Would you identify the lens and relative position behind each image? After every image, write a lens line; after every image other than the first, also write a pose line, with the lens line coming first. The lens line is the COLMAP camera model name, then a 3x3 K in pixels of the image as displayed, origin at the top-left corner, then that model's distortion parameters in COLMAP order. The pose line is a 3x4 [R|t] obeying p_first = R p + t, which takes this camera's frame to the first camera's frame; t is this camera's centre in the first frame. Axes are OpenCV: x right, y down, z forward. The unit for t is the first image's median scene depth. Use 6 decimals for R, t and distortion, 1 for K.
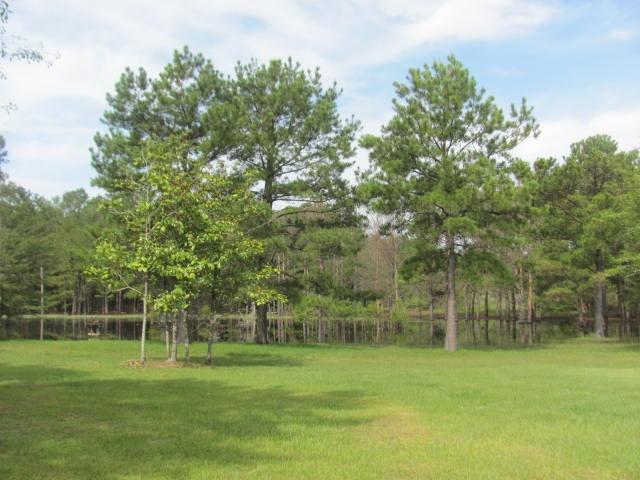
lens RADIAL K [[715.2, 0, 320.0], [0, 715.2, 240.0], [0, 0, 1]] dist [-0.210023, 0.336756]
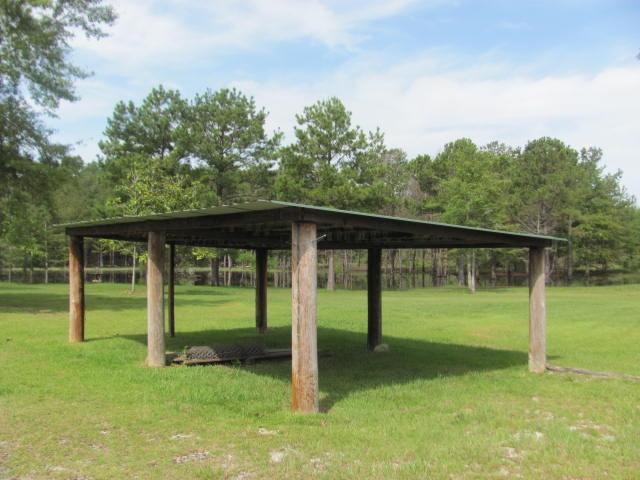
lens RADIAL K [[715.2, 0, 320.0], [0, 715.2, 240.0], [0, 0, 1]] dist [-0.210023, 0.336756]
pose [[0.999894, 0.006367, 0.013060, 0.126283], [-0.007179, 0.997983, 0.063070, -0.046364], [-0.012632, -0.063157, 0.997924, -0.498312]]
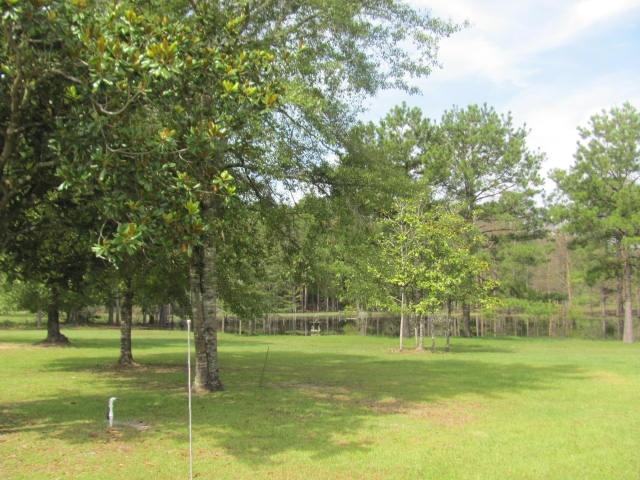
lens RADIAL K [[712.9, 0, 310.4], [0, 712.9, 253.7], [0, 0, 1]] dist [-0.209867, 0.336589]
pose [[0.972260, -0.018959, -0.233132, -0.065046], [0.024476, 0.999484, 0.020798, -0.034327], [0.232617, -0.025927, 0.972223, -0.272562]]
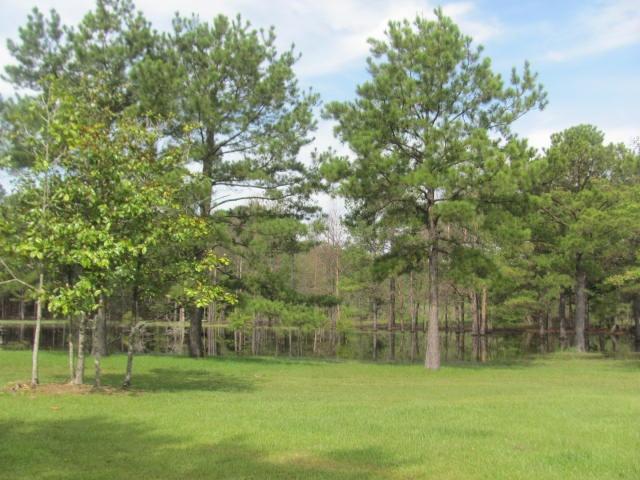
lens RADIAL K [[715.2, 0, 320.0], [0, 715.2, 240.0], [0, 0, 1]] dist [-0.210023, 0.336756]
pose [[0.994902, 0.022261, 0.098363, -0.024110], [-0.020963, 0.999679, -0.014209, 0.020527], [-0.098647, 0.012075, 0.995049, 0.182097]]
